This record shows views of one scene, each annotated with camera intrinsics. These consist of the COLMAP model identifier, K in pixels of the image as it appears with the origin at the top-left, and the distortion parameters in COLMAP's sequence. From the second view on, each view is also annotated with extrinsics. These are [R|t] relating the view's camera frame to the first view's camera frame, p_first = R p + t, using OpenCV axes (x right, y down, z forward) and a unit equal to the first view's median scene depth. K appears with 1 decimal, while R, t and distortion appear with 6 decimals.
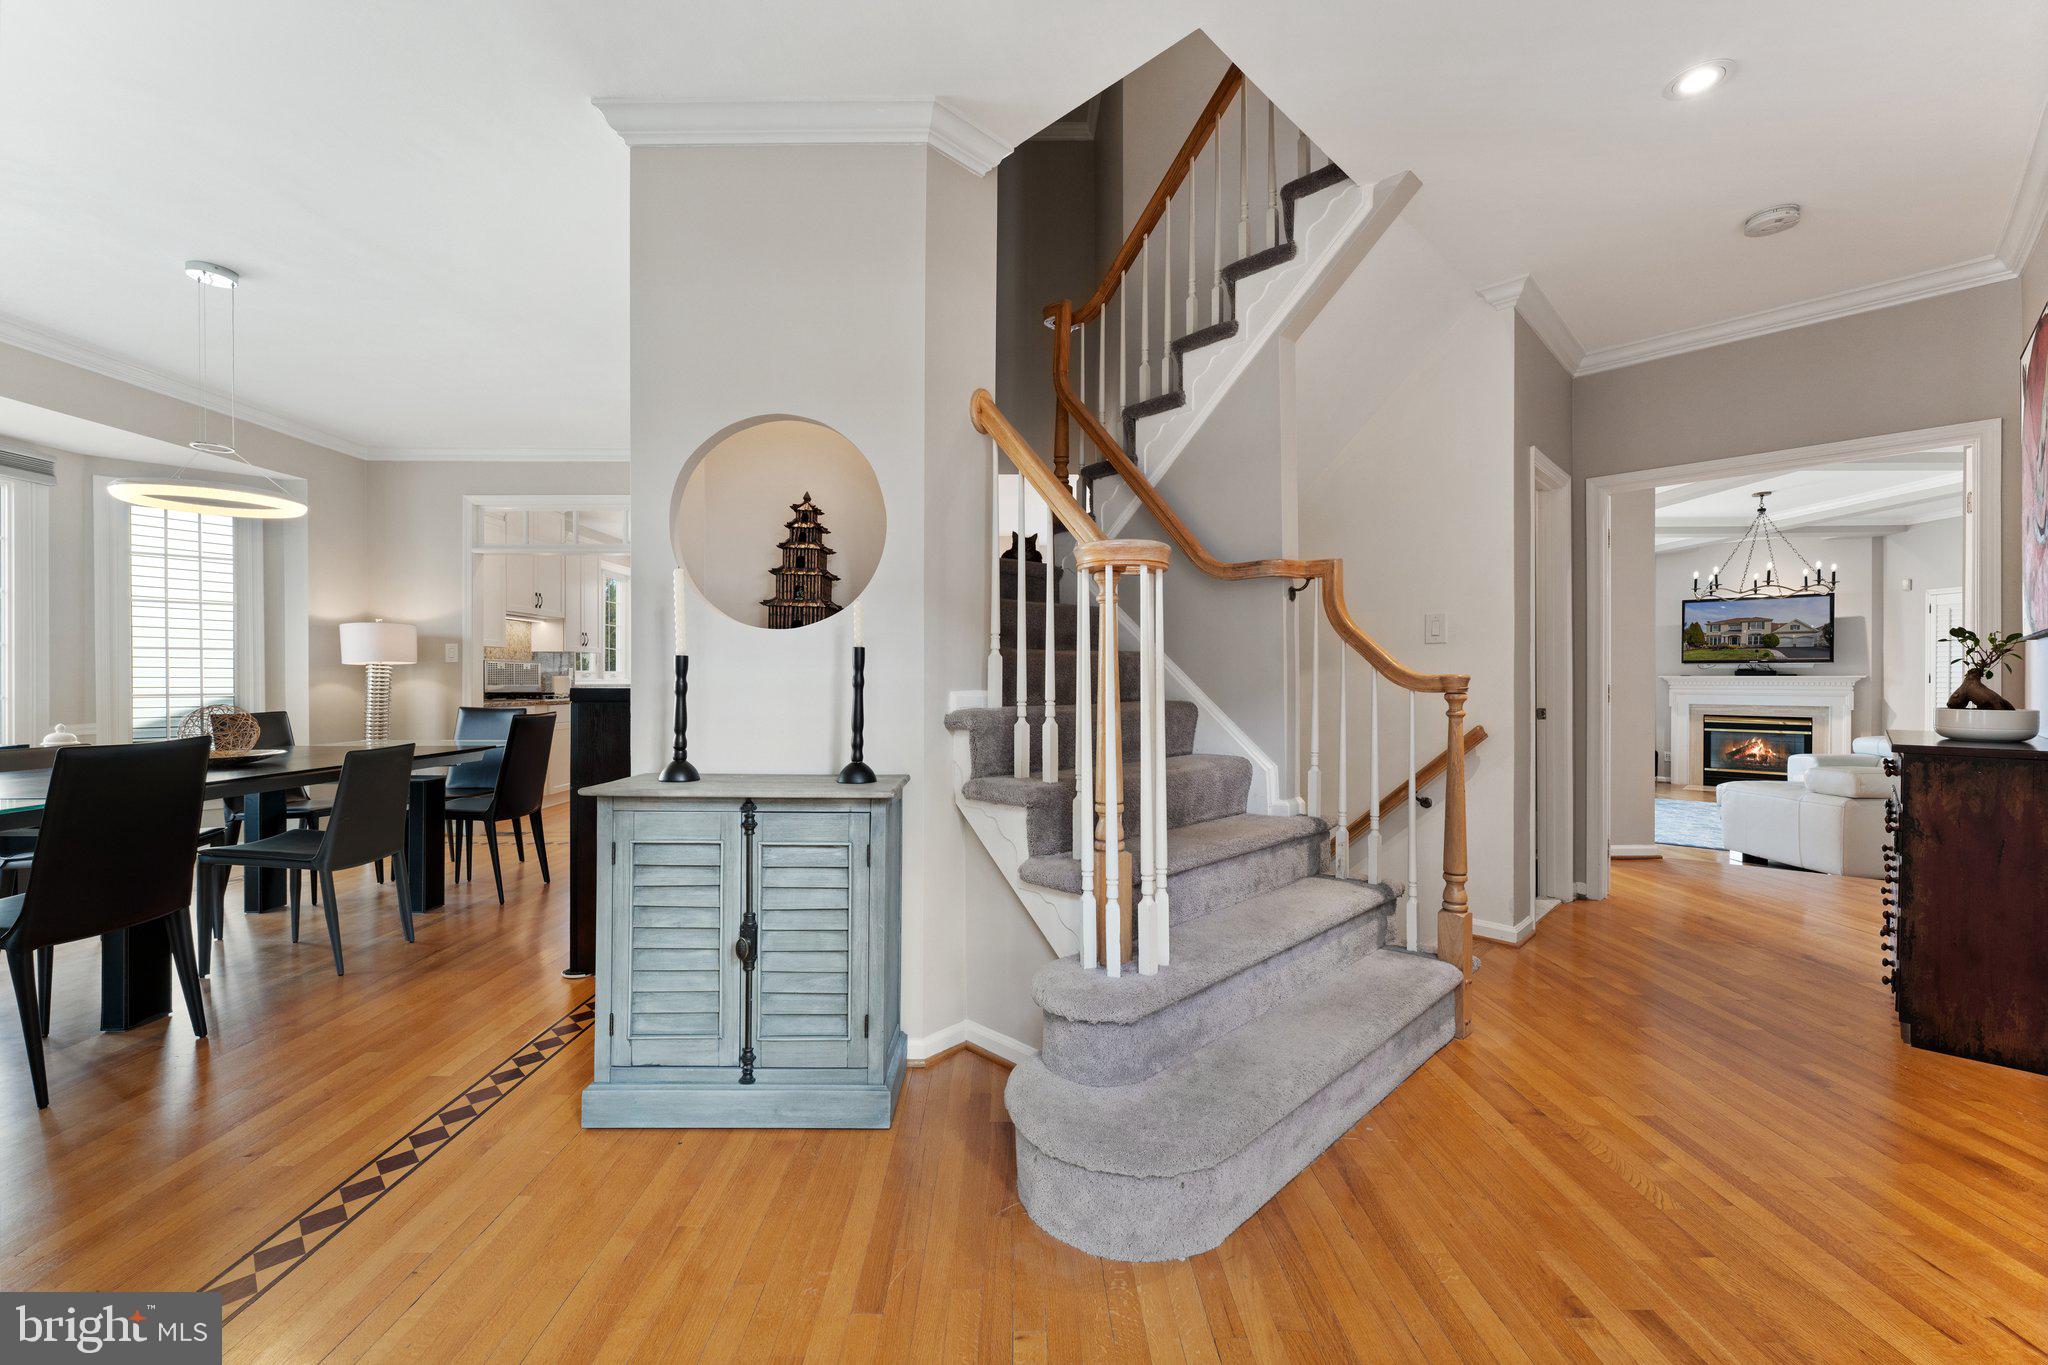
lens RADIAL K [[827.2, 0, 1024.9], [0, 827.2, 674.9], [0, 0, 1]] dist [0.003053, 0.000729]
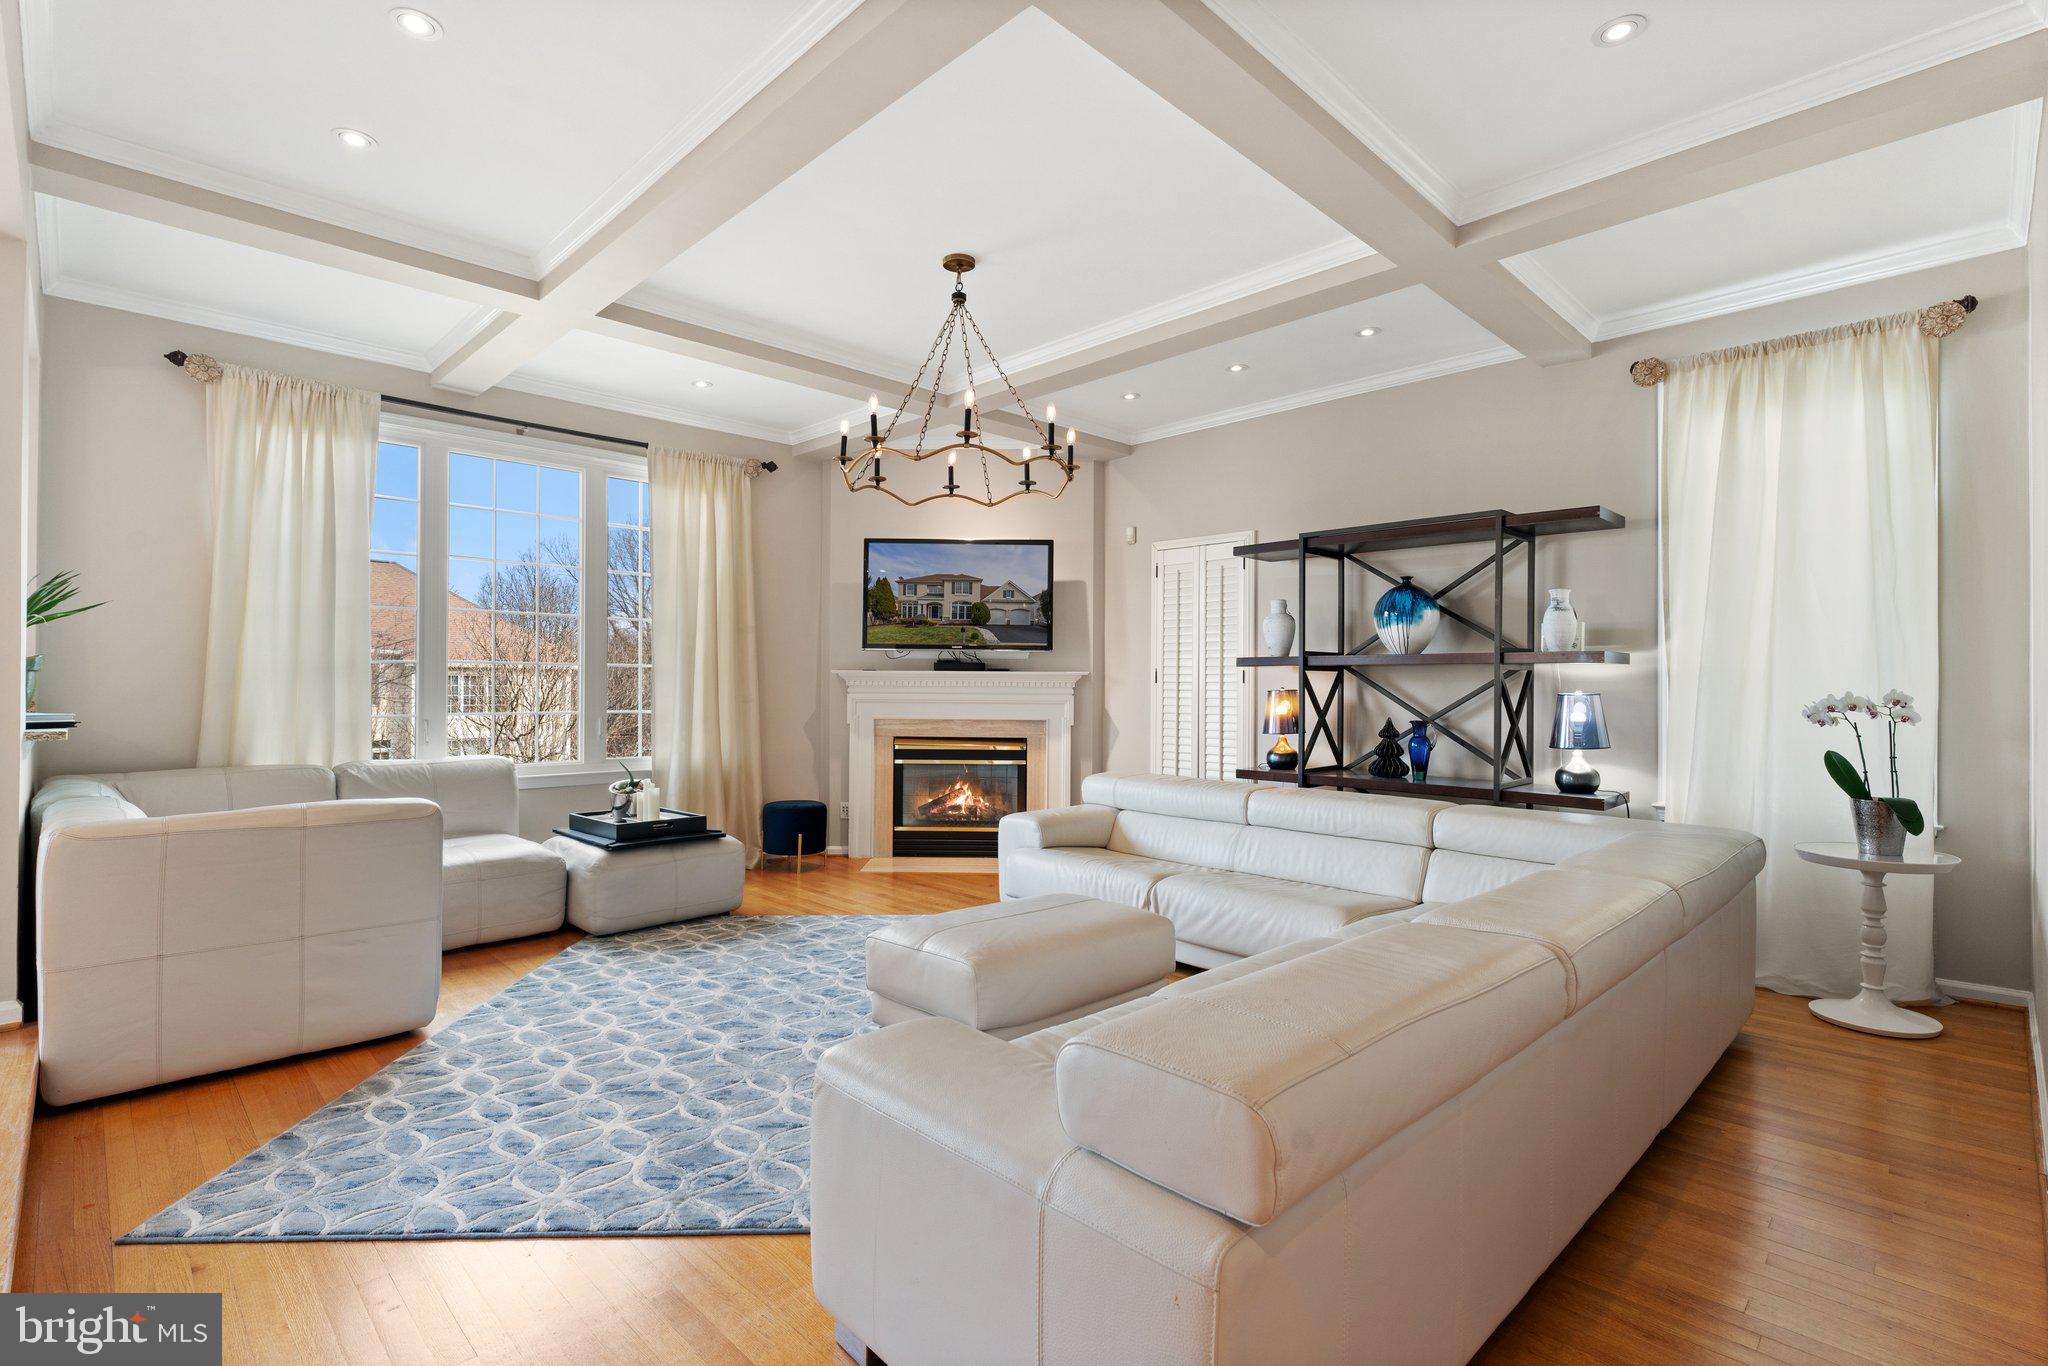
lens RADIAL K [[921.7, 0, 1023.7], [0, 921.7, 667.4], [0, 0, 1]] dist [-0.000911, -0.000120]
pose [[0.718617, 0.005853, 0.695382, 0.447550], [-0.008590, 0.999963, 0.000461, -0.002089], [-0.695353, -0.006305, 0.718641, 0.486134]]
